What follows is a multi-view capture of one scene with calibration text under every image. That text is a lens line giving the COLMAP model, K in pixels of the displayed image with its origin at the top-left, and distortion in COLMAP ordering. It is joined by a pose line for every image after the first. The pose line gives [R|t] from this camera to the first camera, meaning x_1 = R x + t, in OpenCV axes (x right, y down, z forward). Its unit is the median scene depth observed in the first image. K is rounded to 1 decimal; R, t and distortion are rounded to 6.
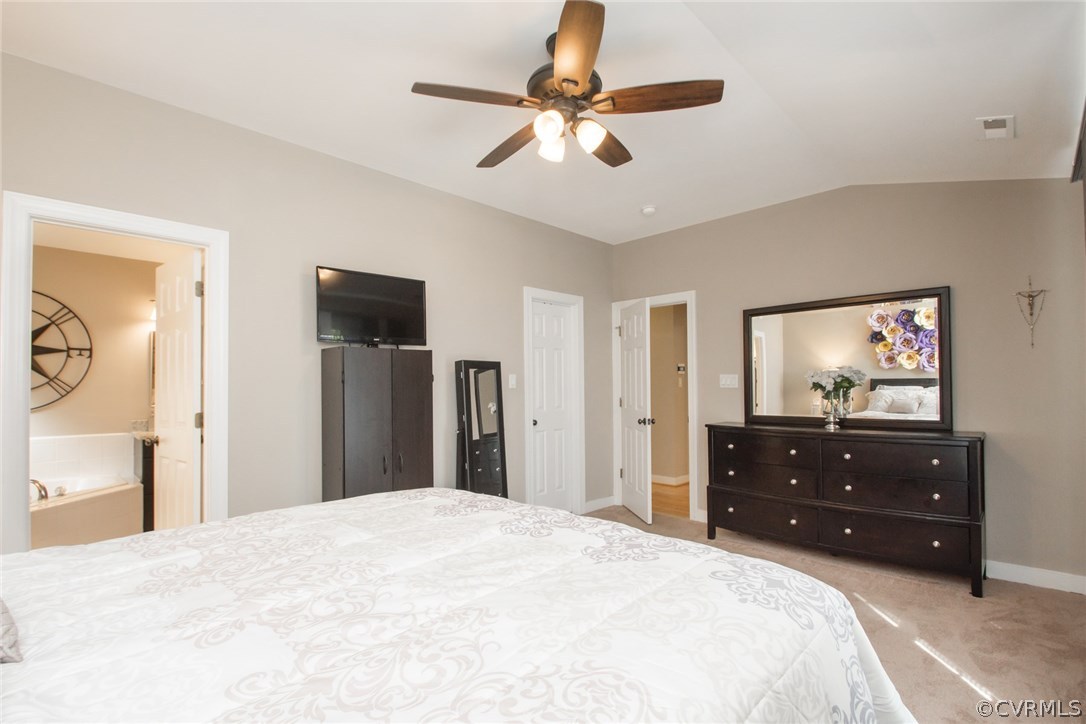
lens RADIAL K [[490.0, 0, 516.1], [0, 490.0, 381.2], [0, 0, 1]] dist [0.007100, -0.012711]
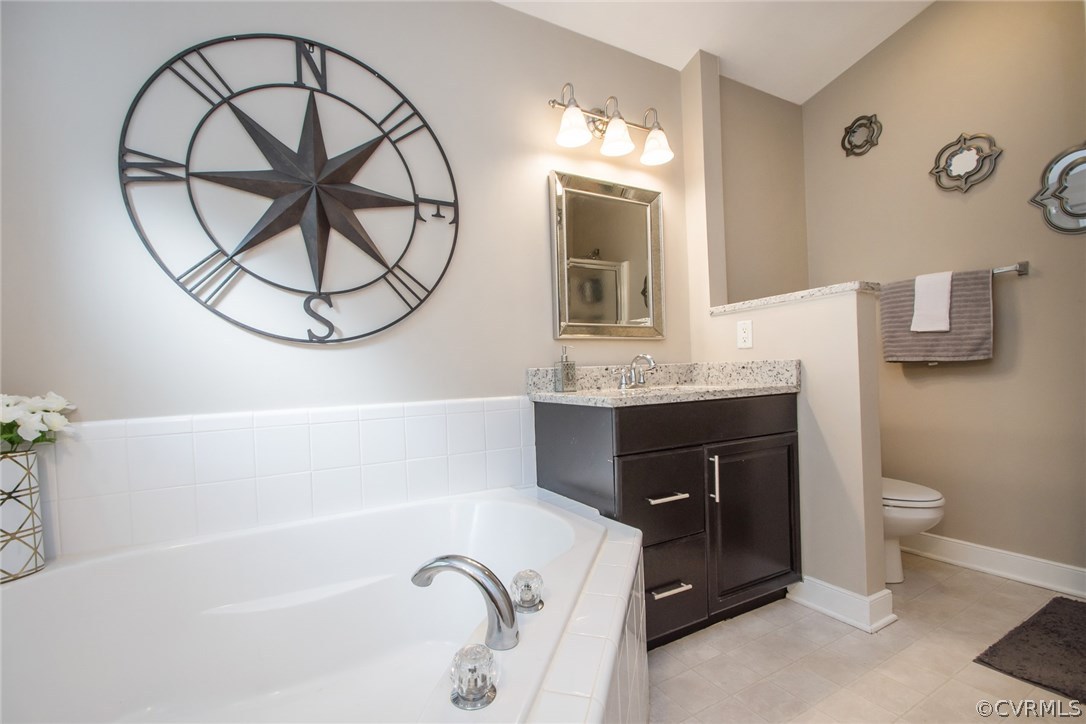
lens RADIAL K [[490.0, 0, 544.8], [0, 490.0, 376.9], [0, 0, 1]] dist [0.007100, -0.012711]
pose [[0.967050, -0.025352, -0.253322, -0.704984], [0.032923, 0.999128, 0.025692, 0.082295], [0.252449, -0.033186, 0.967041, 0.608640]]
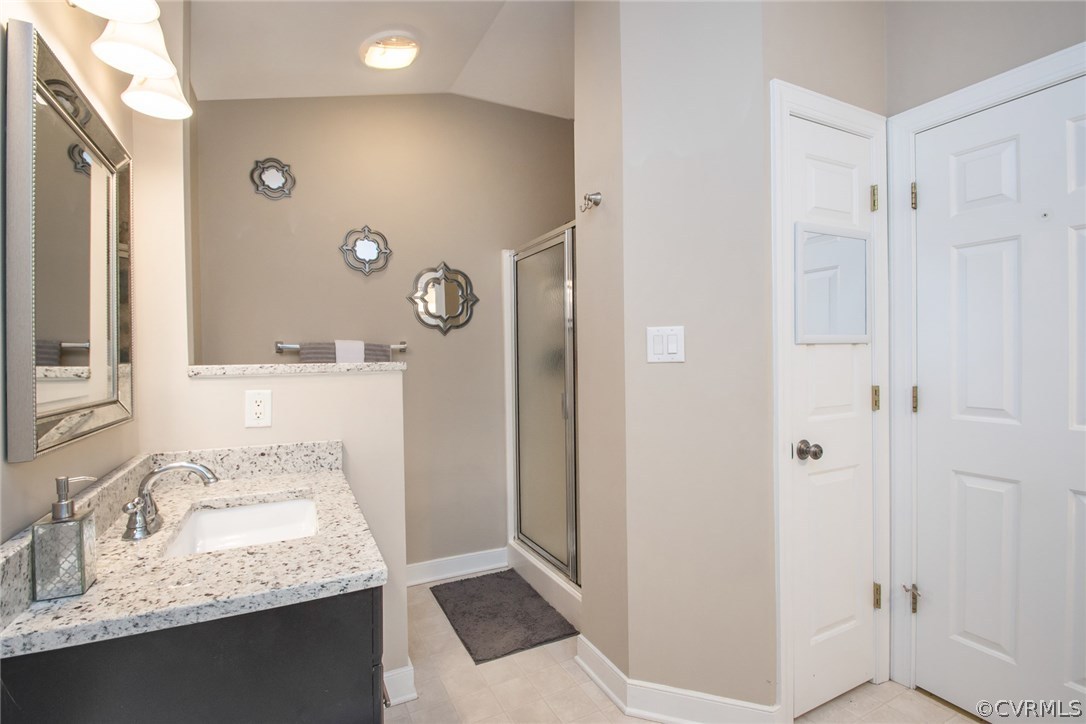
lens RADIAL K [[490.0, 0, 548.0], [0, 490.0, 361.0], [0, 0, 1]] dist [0.007100, -0.012711]
pose [[0.275350, 0.003891, 0.961336, -0.944470], [-0.017585, 0.999845, 0.000990, 0.014168], [-0.961183, -0.017178, 0.275376, 0.850277]]
